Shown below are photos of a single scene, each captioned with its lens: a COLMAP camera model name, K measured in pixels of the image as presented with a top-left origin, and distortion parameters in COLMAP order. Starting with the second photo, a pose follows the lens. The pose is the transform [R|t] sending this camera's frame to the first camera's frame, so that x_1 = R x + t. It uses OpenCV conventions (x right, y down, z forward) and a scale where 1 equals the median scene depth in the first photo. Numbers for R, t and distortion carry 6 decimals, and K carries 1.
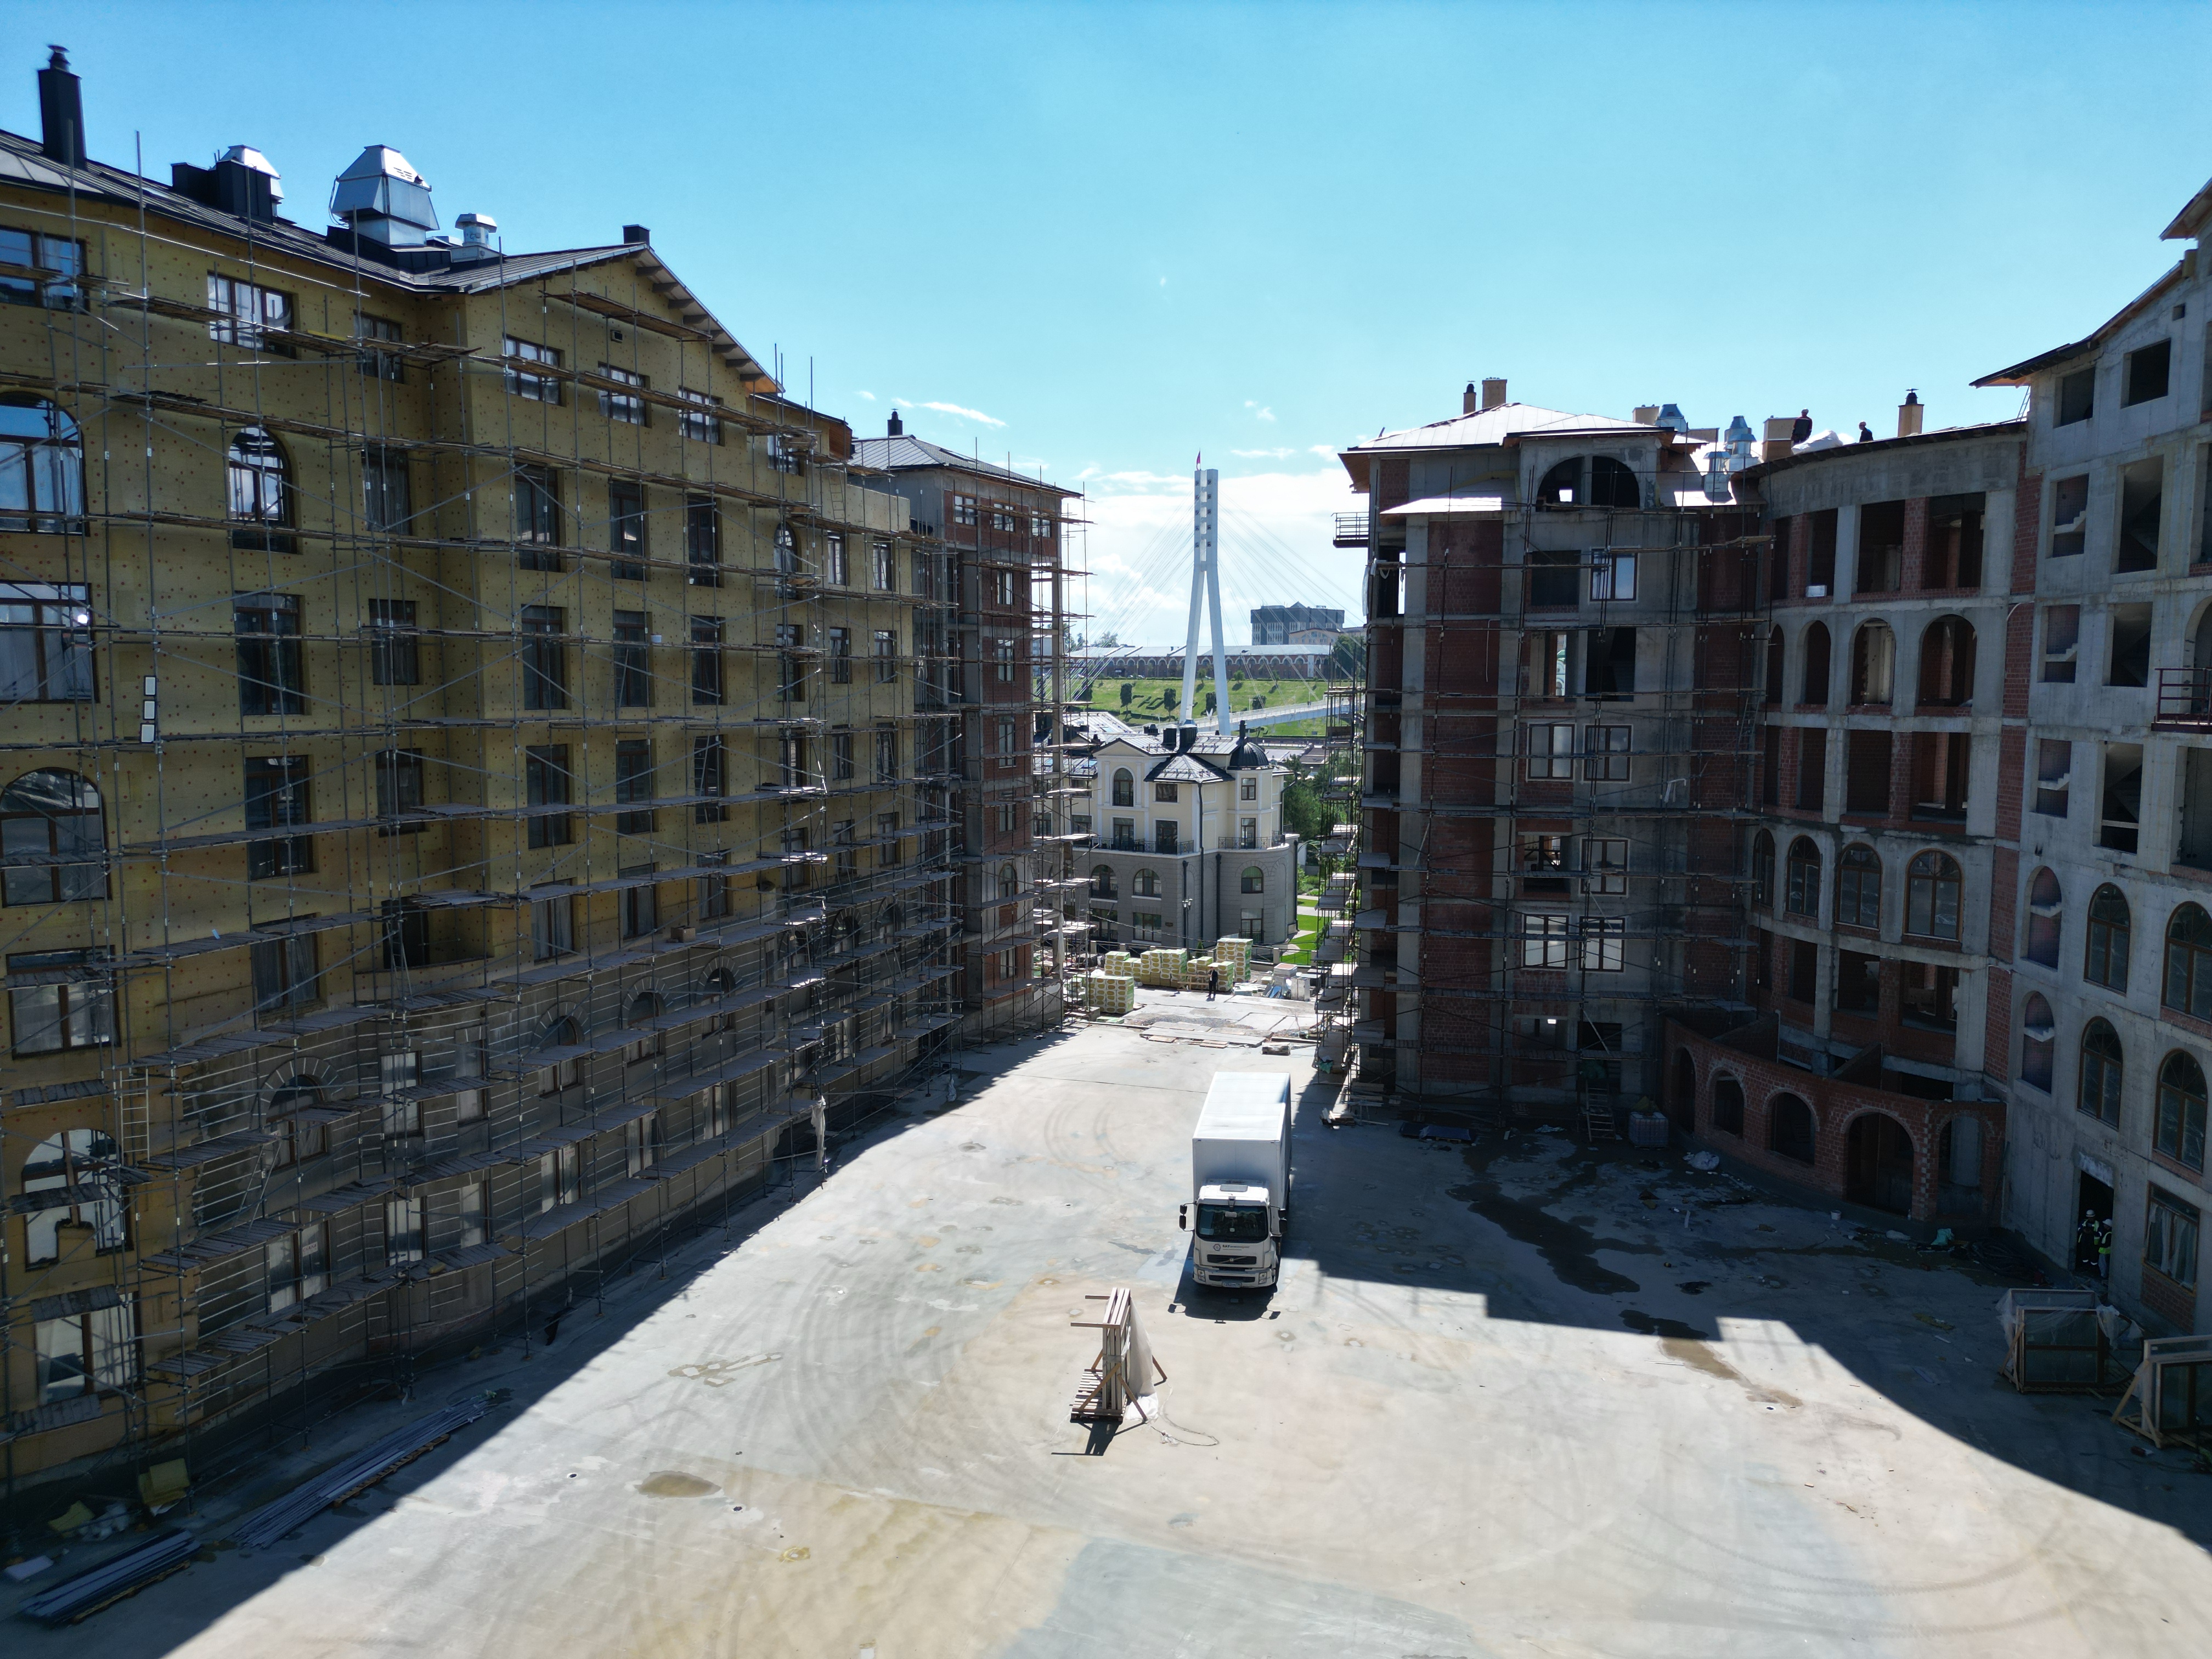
lens RADIAL K [[1559.5, 0, 1106.0], [0, 1559.5, 829.5], [0, 0, 1]] dist [0.061544, -0.057483]
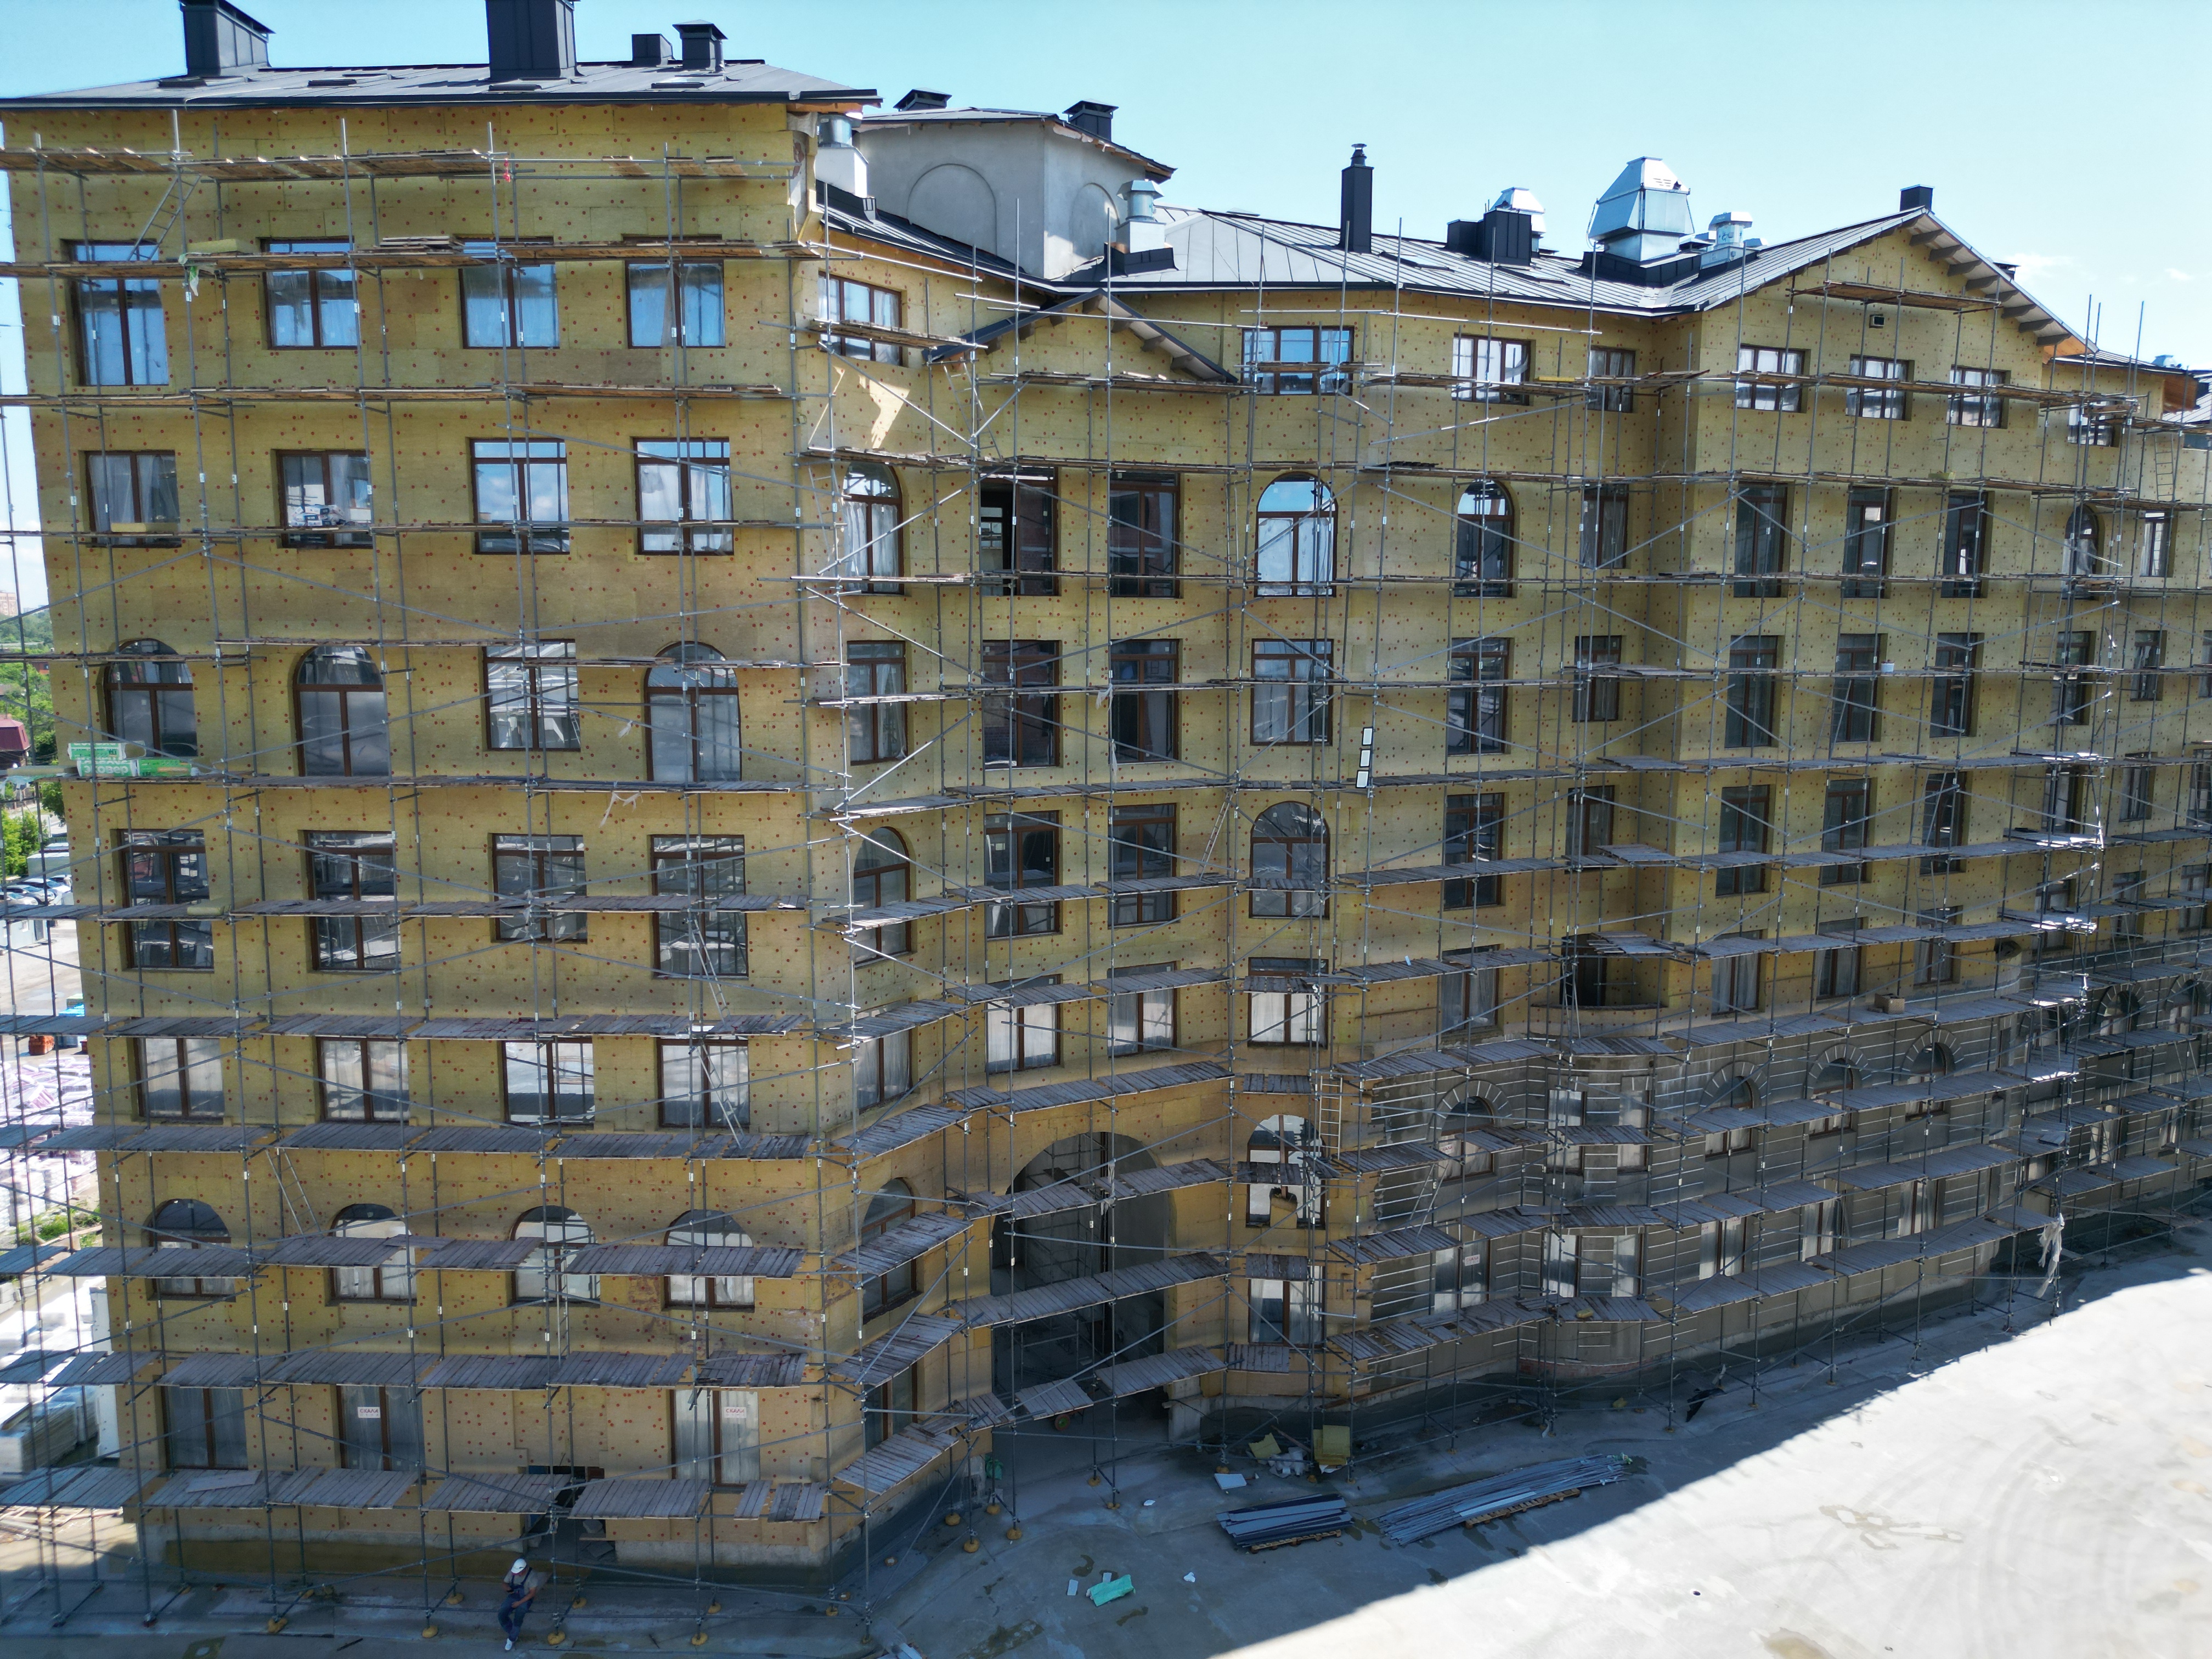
lens RADIAL K [[1559.5, 0, 1106.0], [0, 1559.5, 829.5], [0, 0, 1]] dist [0.061544, -0.057483]
pose [[0.725727, 0.089127, -0.682186, 0.005016], [-0.067077, 0.996015, 0.058770, -0.060698], [0.684705, 0.003108, 0.728813, 0.070419]]
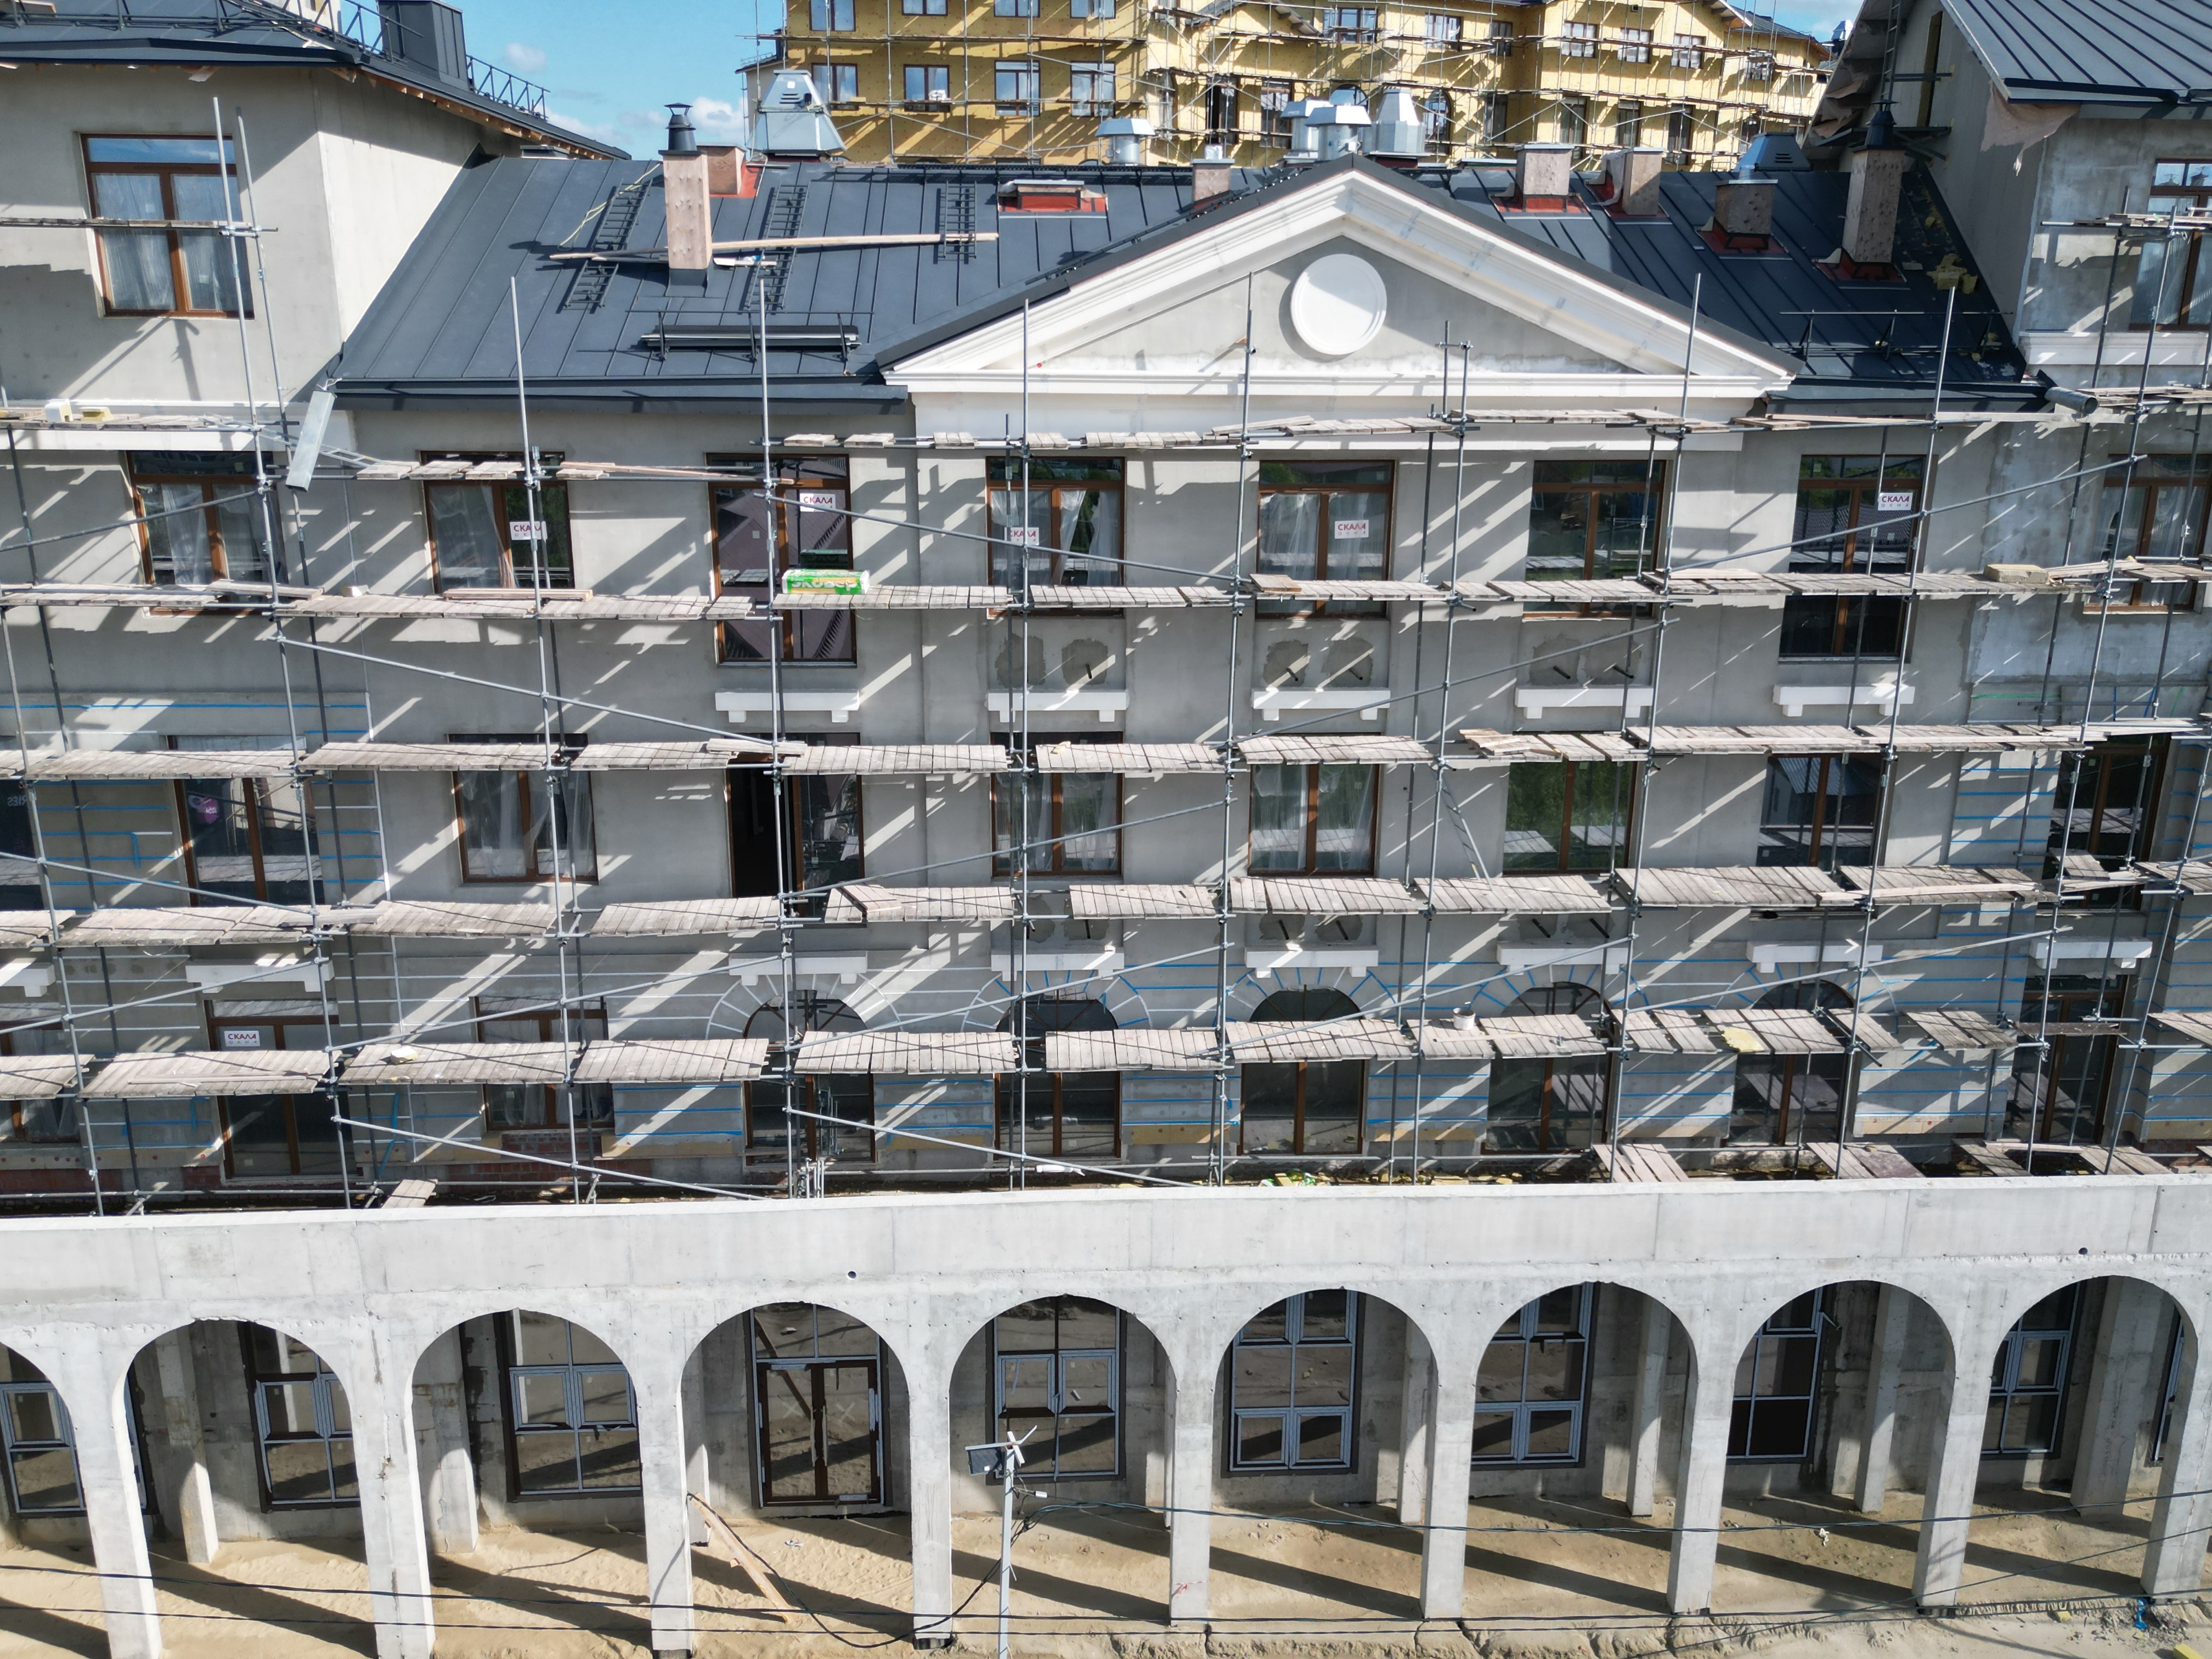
lens RADIAL K [[1630.9, 0, 1107.4], [0, 1630.9, 711.6], [0, 0, 1]] dist [0.063315, -0.064802]
pose [[0.793858, 0.157491, -0.587355, 0.441269], [-0.065030, 0.982329, 0.175504, 0.166150], [0.604616, -0.101129, 0.790071, -0.900906]]
